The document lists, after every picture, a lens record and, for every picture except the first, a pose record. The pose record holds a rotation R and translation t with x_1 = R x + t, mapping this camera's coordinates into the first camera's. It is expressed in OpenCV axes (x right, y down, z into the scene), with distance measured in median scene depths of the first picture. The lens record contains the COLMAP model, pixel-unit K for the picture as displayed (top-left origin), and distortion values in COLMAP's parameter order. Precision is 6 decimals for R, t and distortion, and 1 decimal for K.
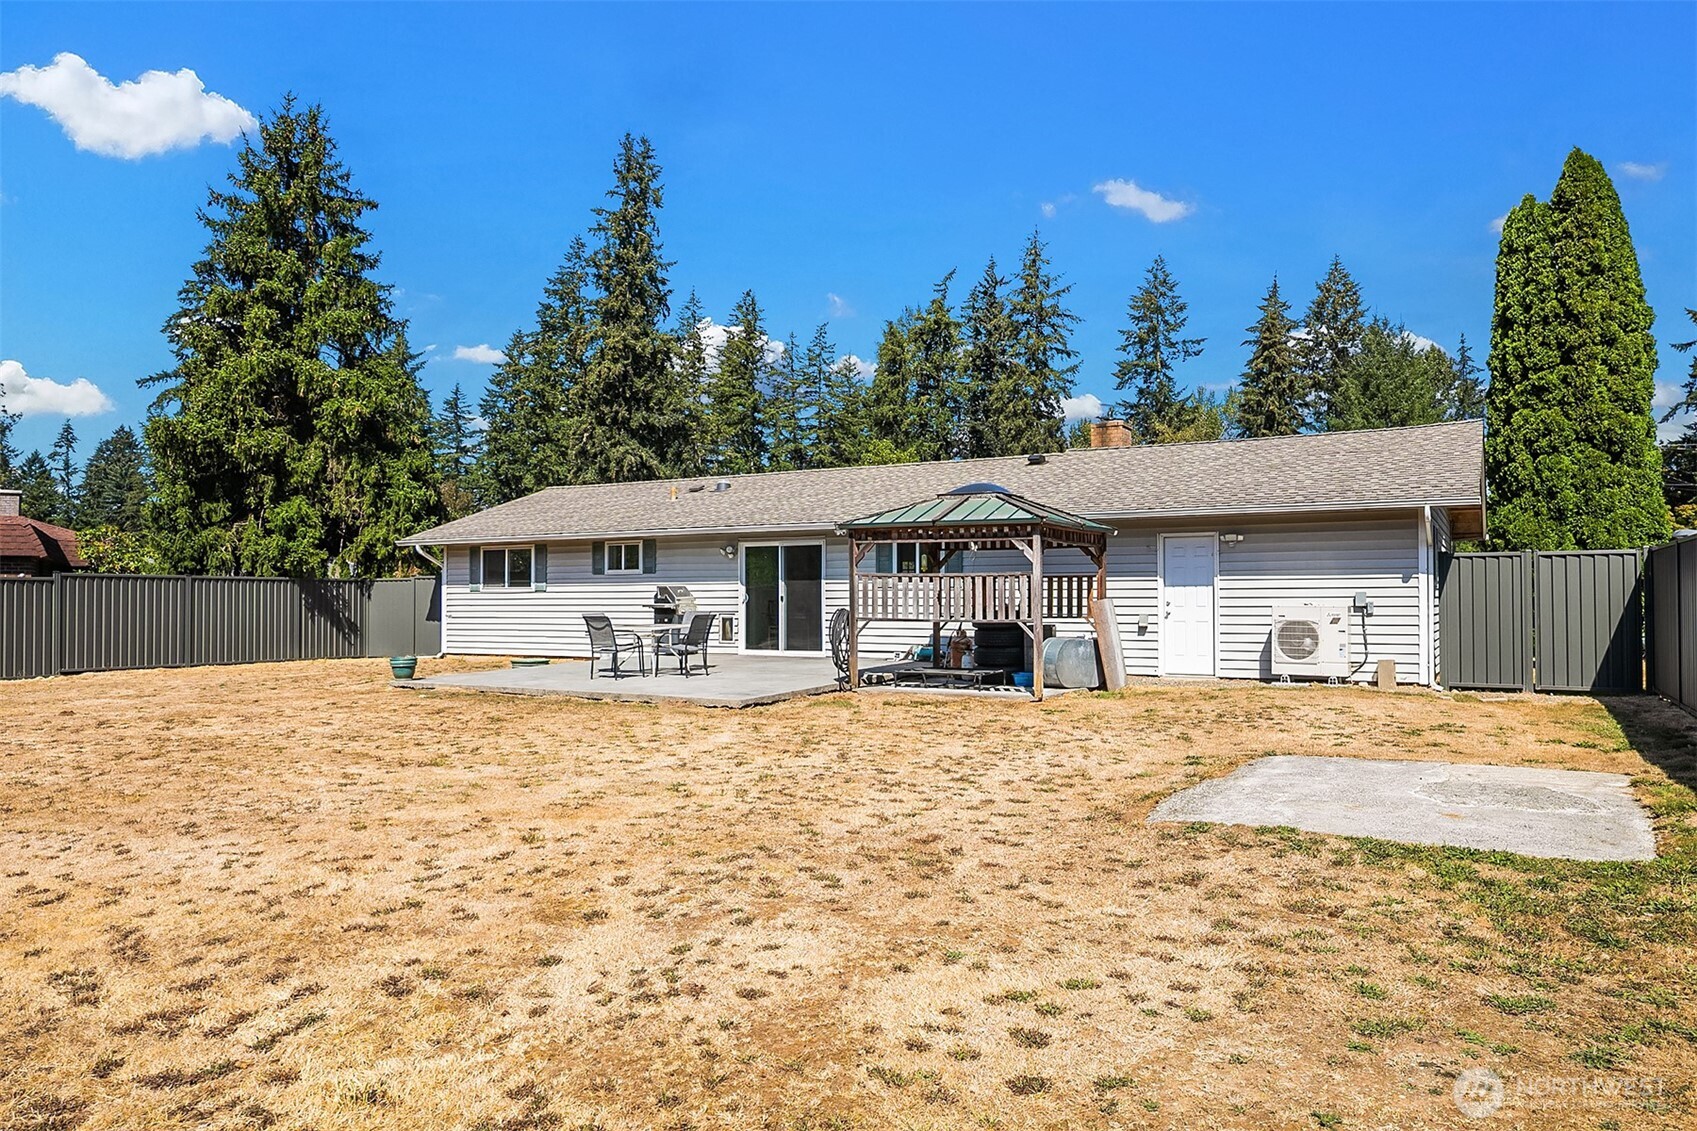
lens RADIAL K [[1125.0, 0, 848.5], [0, 1125.0, 565.5], [0, 0, 1]] dist [-0.002011, 0.001311]
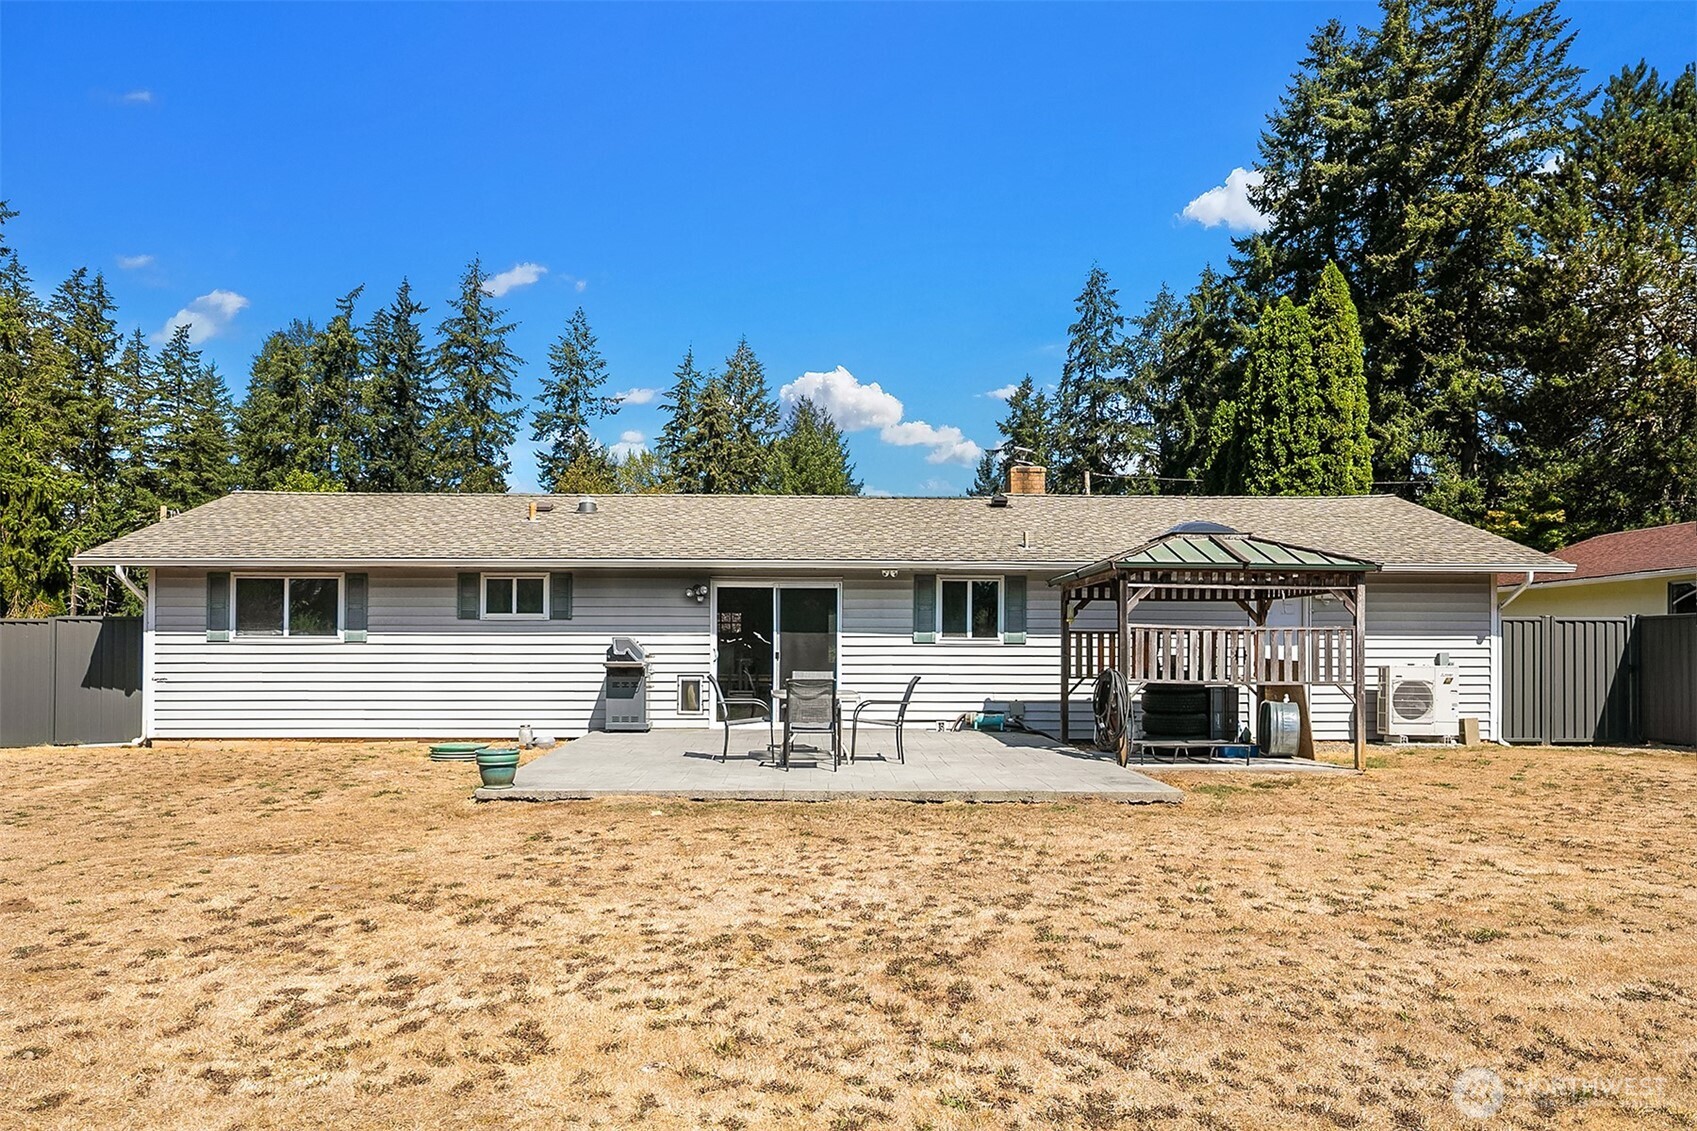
lens RADIAL K [[1146.0, 0, 851.0], [0, 1146.0, 640.1], [0, 0, 1]] dist [-0.005632, -0.000480]
pose [[0.860155, 0.013379, 0.509858, -0.353941], [-0.020388, 0.999759, 0.008161, 0.009478], [-0.509626, -0.017415, 0.860220, 0.246520]]
